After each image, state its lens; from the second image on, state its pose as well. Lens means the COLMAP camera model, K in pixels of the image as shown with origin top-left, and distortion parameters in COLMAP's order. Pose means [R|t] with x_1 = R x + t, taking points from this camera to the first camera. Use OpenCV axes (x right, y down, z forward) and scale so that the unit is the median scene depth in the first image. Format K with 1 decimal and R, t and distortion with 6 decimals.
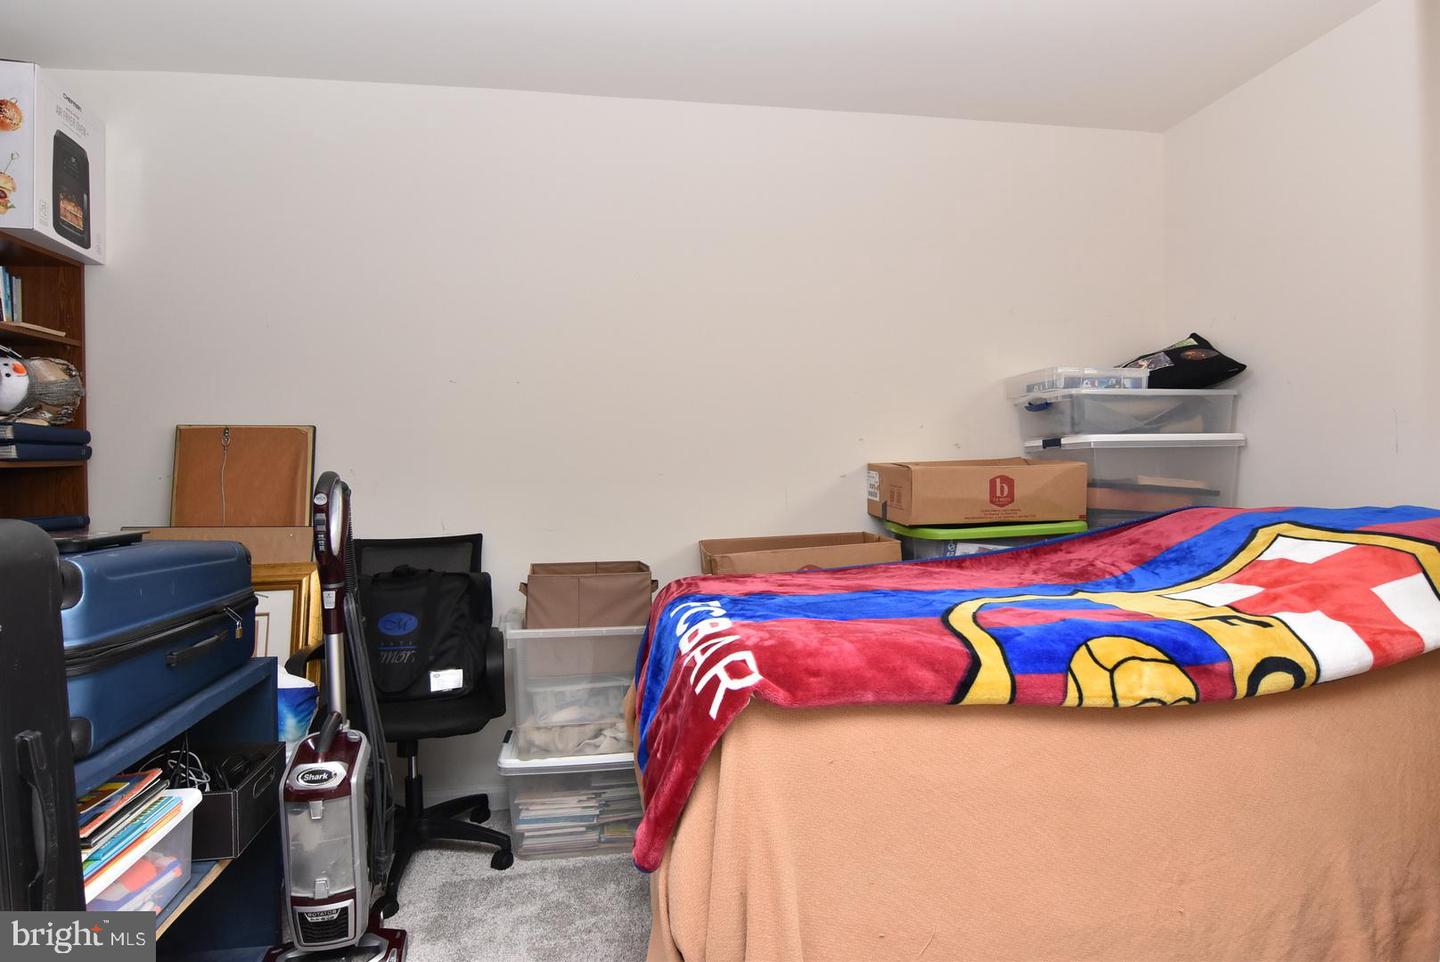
lens RADIAL K [[771.3, 0, 721.1], [0, 771.3, 483.8], [0, 0, 1]] dist [-0.003532, -0.010452]
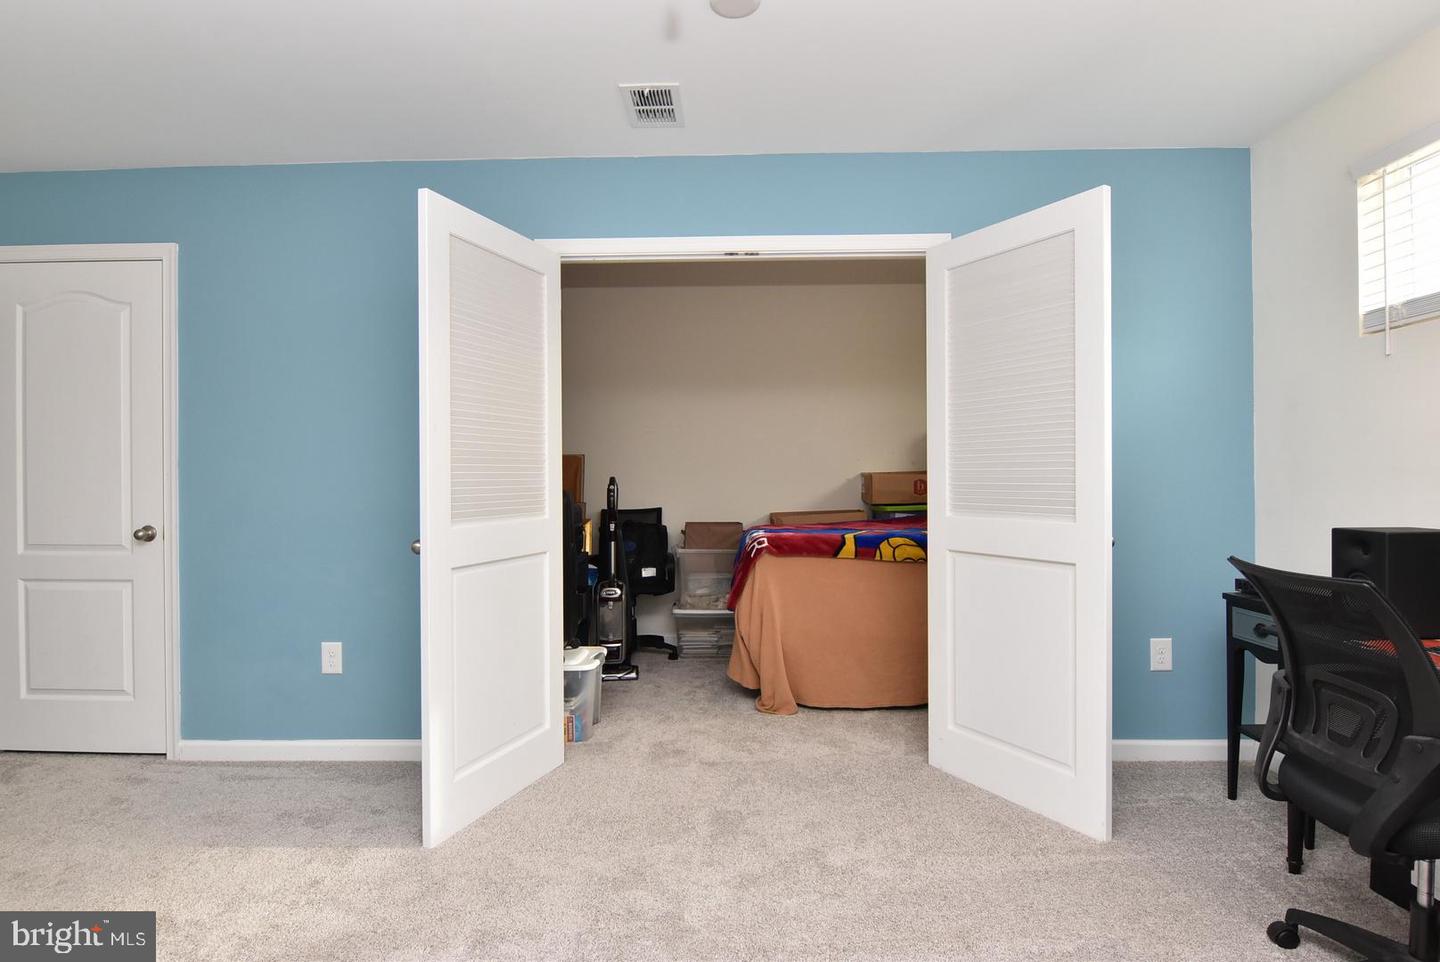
lens RADIAL K [[771.3, 0, 719.2], [0, 771.3, 480.9], [0, 0, 1]] dist [-0.003532, -0.010452]
pose [[0.986565, 0.002690, -0.163348, 0.197279], [-0.003974, 0.999964, -0.007539, 0.011775], [0.163322, 0.008087, 0.986540, -1.128418]]
